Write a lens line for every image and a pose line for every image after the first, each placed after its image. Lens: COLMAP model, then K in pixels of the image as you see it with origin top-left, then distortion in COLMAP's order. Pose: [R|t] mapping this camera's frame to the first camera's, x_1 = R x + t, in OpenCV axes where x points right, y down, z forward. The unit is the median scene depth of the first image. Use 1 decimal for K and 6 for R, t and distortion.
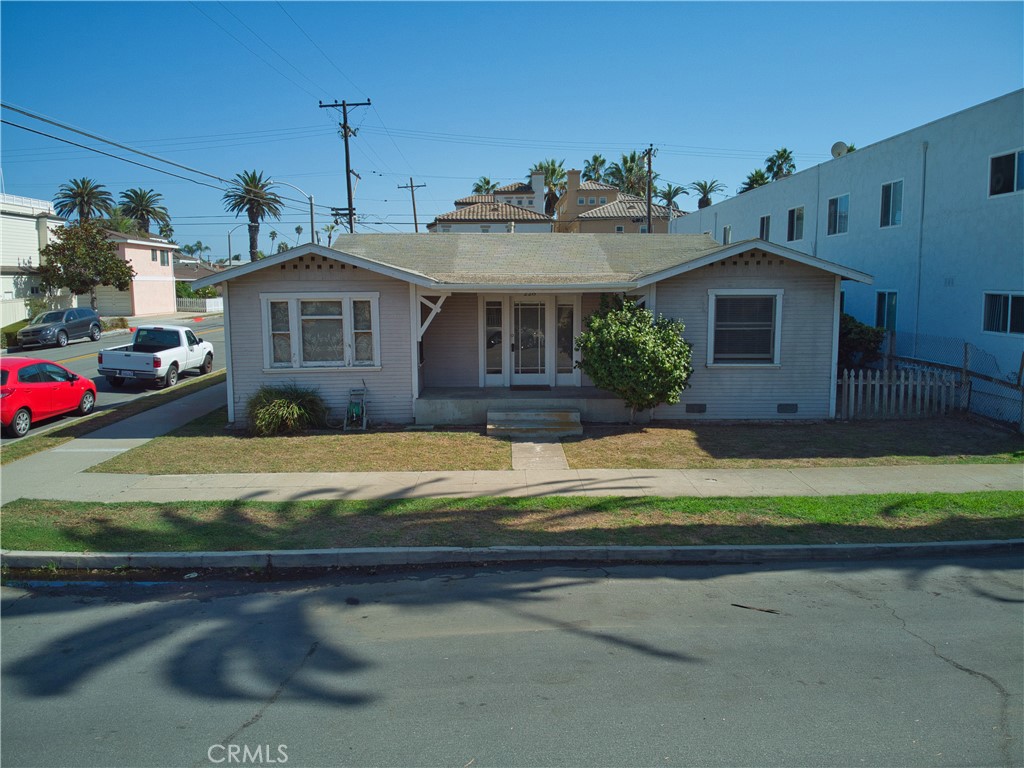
lens RADIAL K [[753.9, 0, 496.2], [0, 753.9, 377.8], [0, 0, 1]] dist [0.136242, -0.267881]
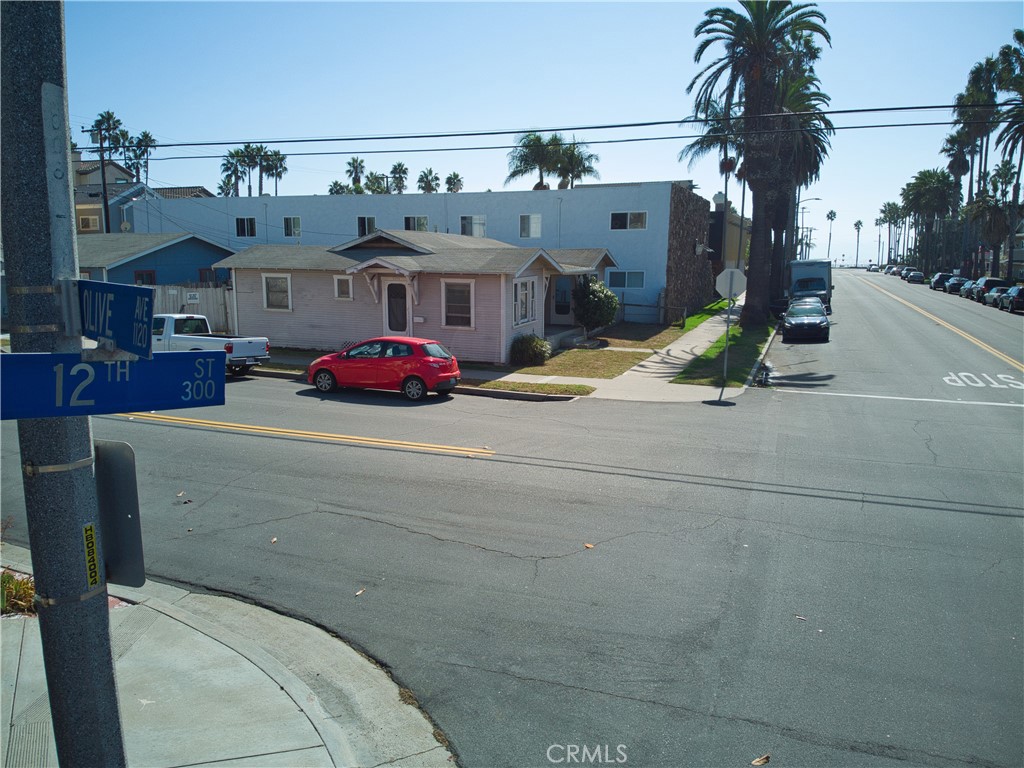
lens RADIAL K [[782.0, 0, 512.0], [0, 782.0, 384.0], [0, 0, 1]] dist [0.005311, -0.099221]
pose [[0.360638, -0.147617, 0.920950, -1.812738], [0.103733, 0.987619, 0.117681, -0.084372], [-0.926919, 0.053093, 0.371486, 0.409597]]
